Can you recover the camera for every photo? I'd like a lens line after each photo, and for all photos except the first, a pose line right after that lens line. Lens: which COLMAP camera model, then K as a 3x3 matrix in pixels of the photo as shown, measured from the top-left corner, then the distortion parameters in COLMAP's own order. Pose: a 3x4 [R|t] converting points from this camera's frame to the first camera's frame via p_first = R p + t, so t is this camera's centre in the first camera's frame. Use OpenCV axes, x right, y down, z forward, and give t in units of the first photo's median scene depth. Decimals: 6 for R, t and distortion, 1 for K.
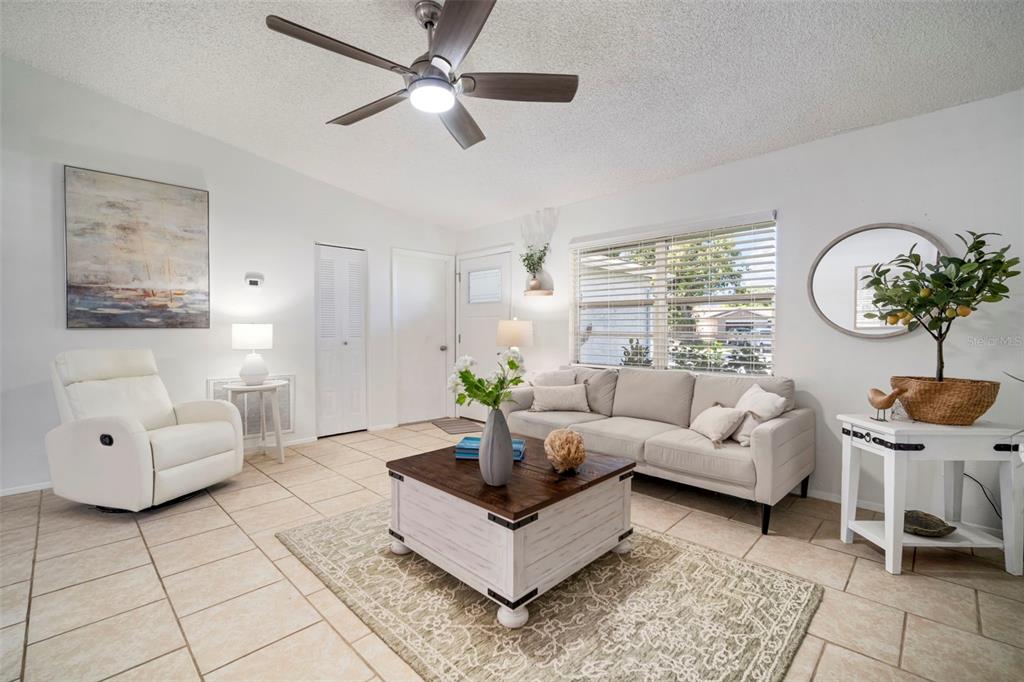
lens RADIAL K [[448.5, 0, 504.9], [0, 448.5, 335.5], [0, 0, 1]] dist [-0.007248, 0.003161]
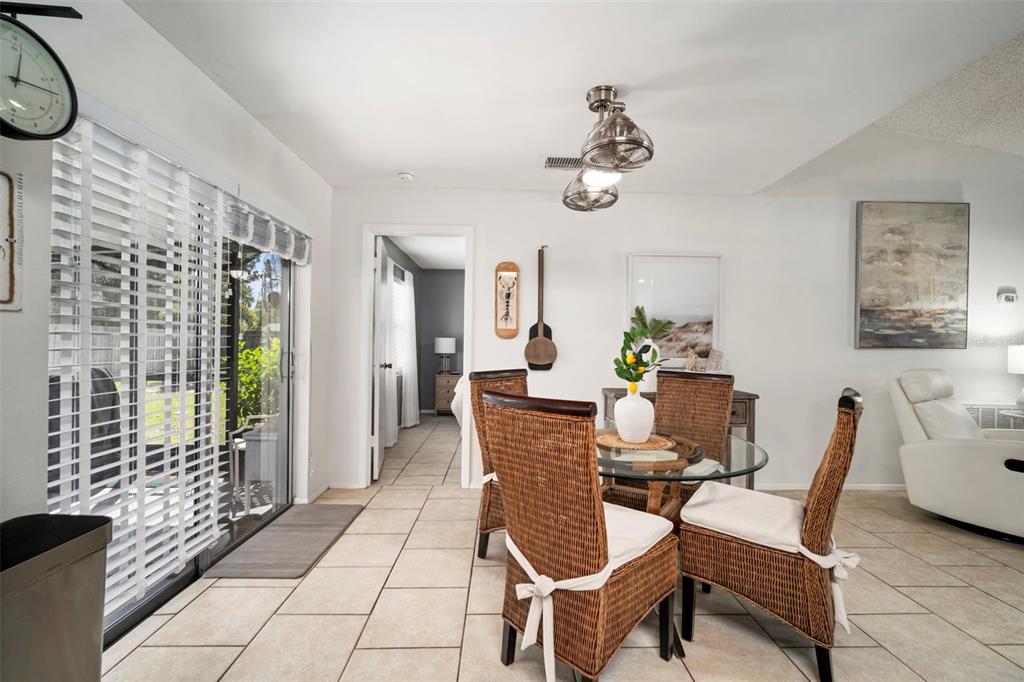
lens RADIAL K [[448.5, 0, 514.8], [0, 448.5, 345.6], [0, 0, 1]] dist [-0.007248, 0.003161]
pose [[0.728594, 0.013702, -0.684809, -0.771049], [-0.024056, 0.999695, -0.005592, 0.004427], [0.684524, 0.020548, 0.728701, -0.356905]]
